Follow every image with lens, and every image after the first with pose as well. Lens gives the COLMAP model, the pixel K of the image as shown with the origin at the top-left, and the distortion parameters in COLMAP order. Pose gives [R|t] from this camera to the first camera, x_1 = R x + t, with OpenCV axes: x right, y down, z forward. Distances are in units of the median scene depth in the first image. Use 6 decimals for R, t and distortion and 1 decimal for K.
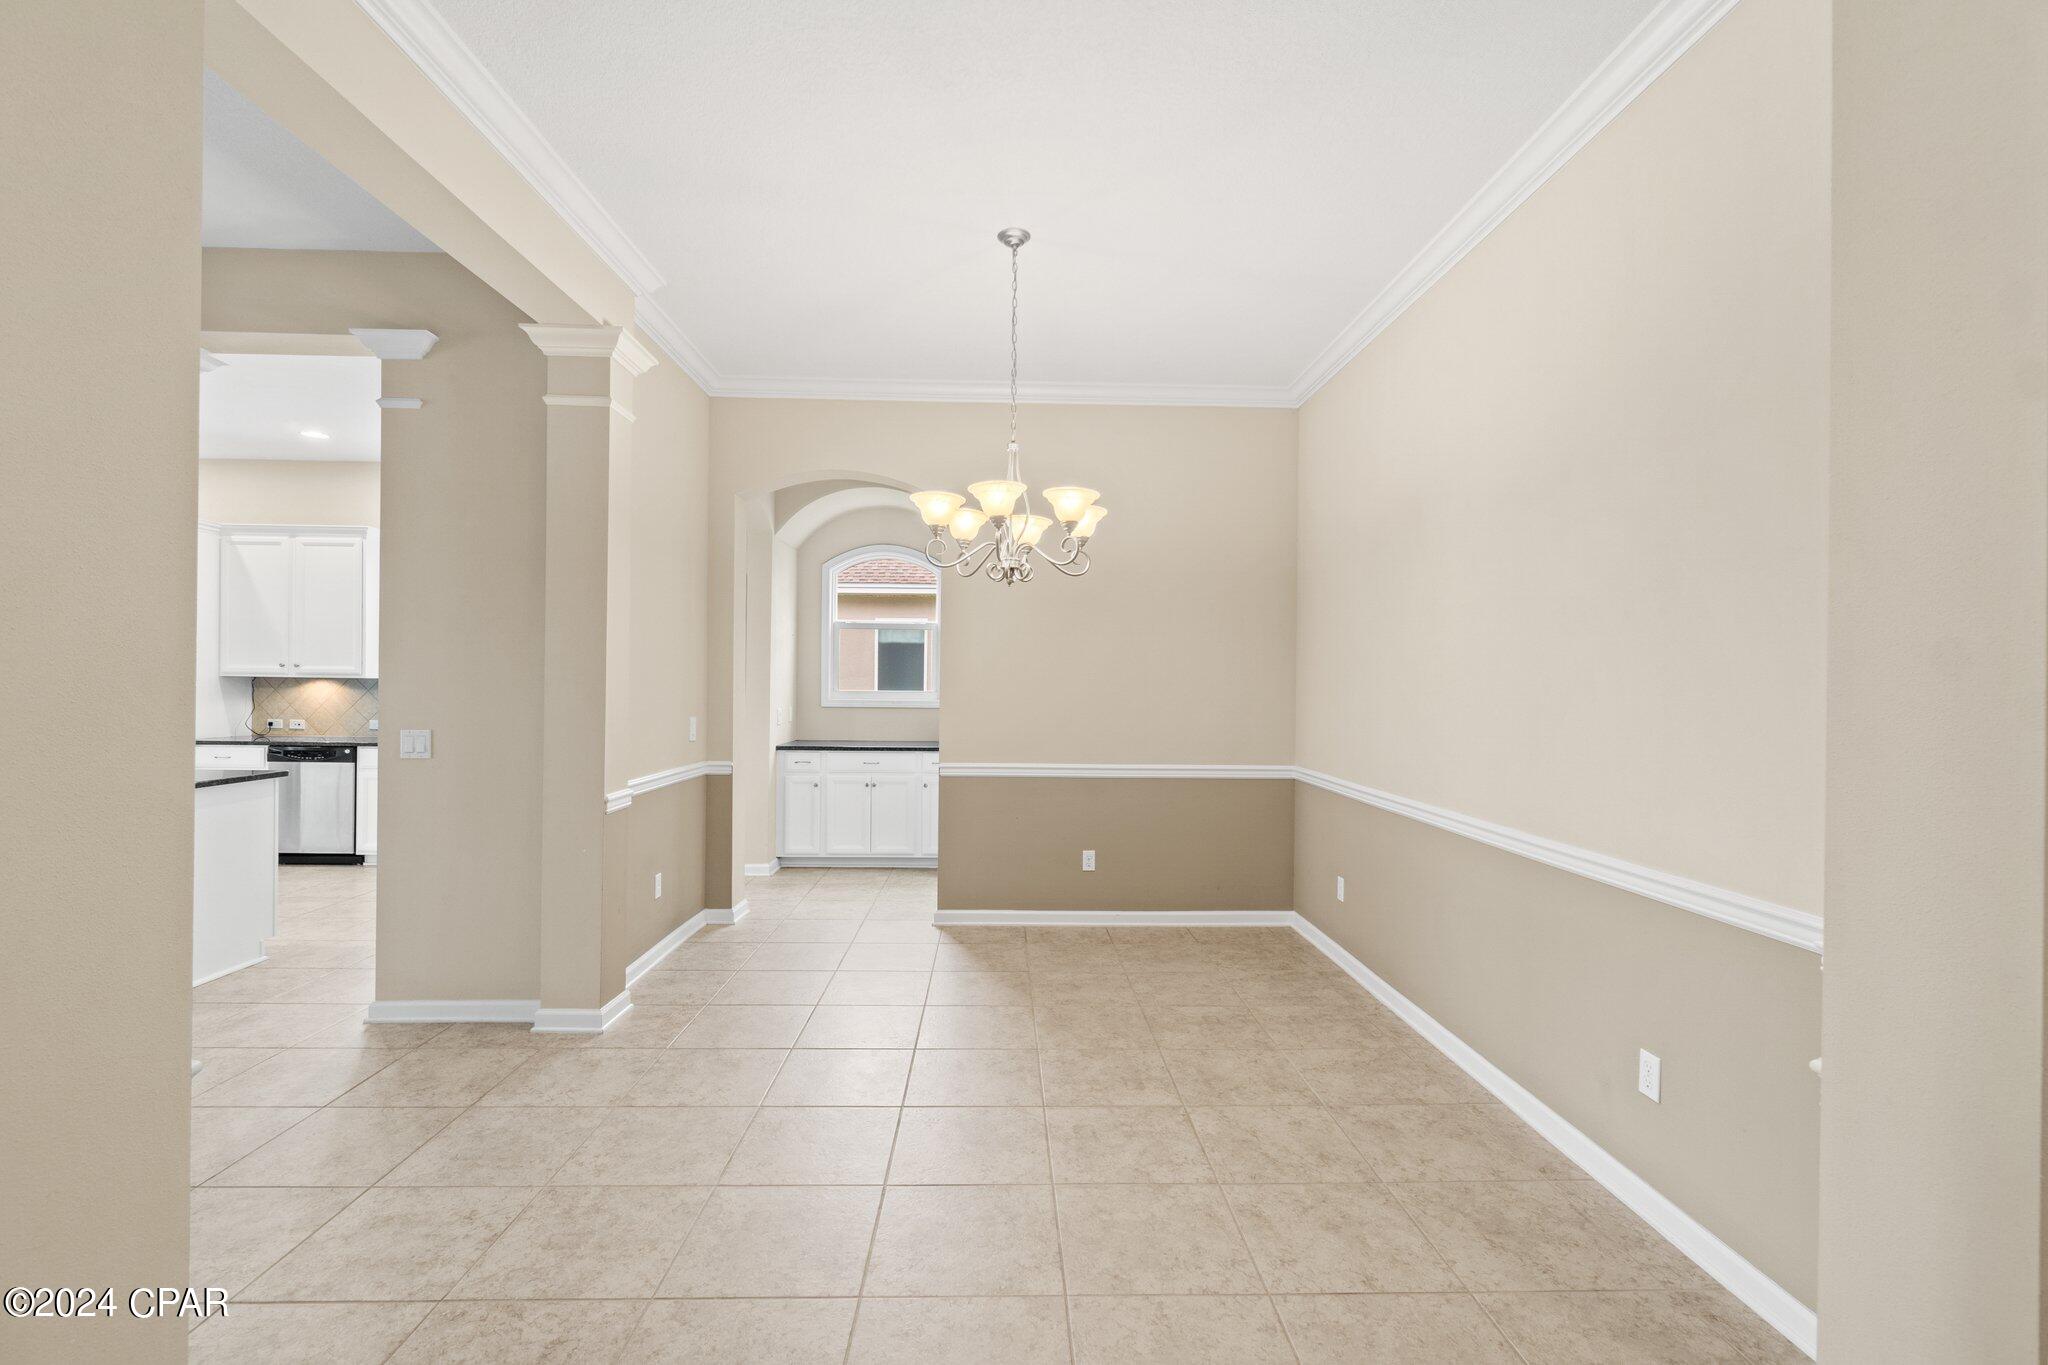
lens RADIAL K [[894.1, 0, 1024.0], [0, 894.1, 682.5], [0, 0, 1]] dist [-0.002281, -0.000013]
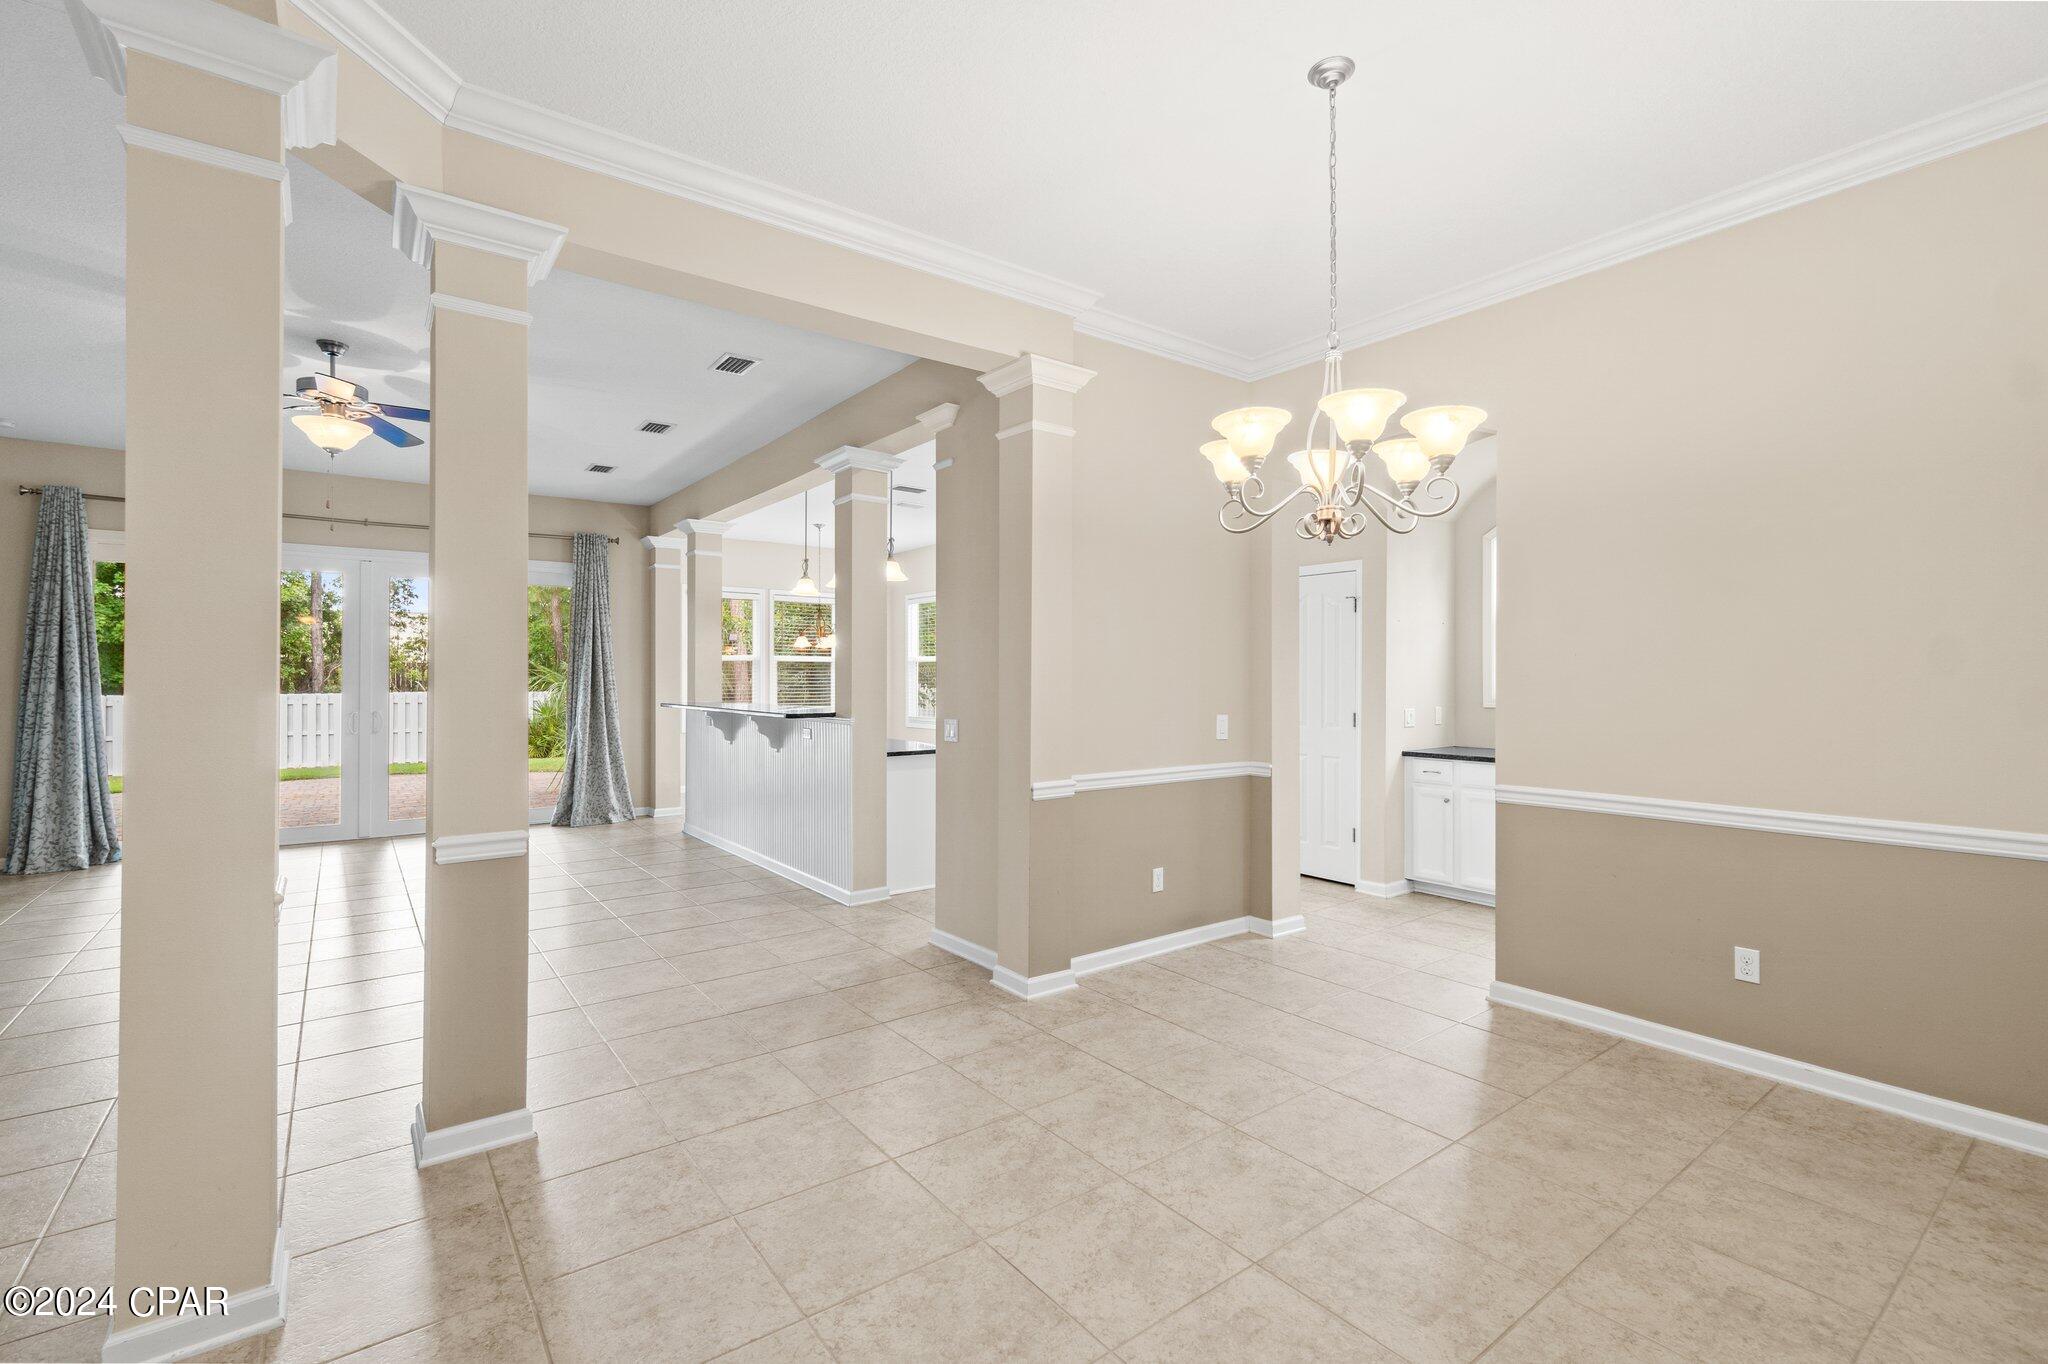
lens RADIAL K [[897.2, 0, 1026.5], [0, 897.2, 672.3], [0, 0, 1]] dist [-0.000628, 0.000824]
pose [[0.582879, -0.016831, -0.812385, 0.356725], [0.008843, 0.999858, -0.014370, 0.004799], [0.812511, 0.001193, 0.582944, 0.299668]]
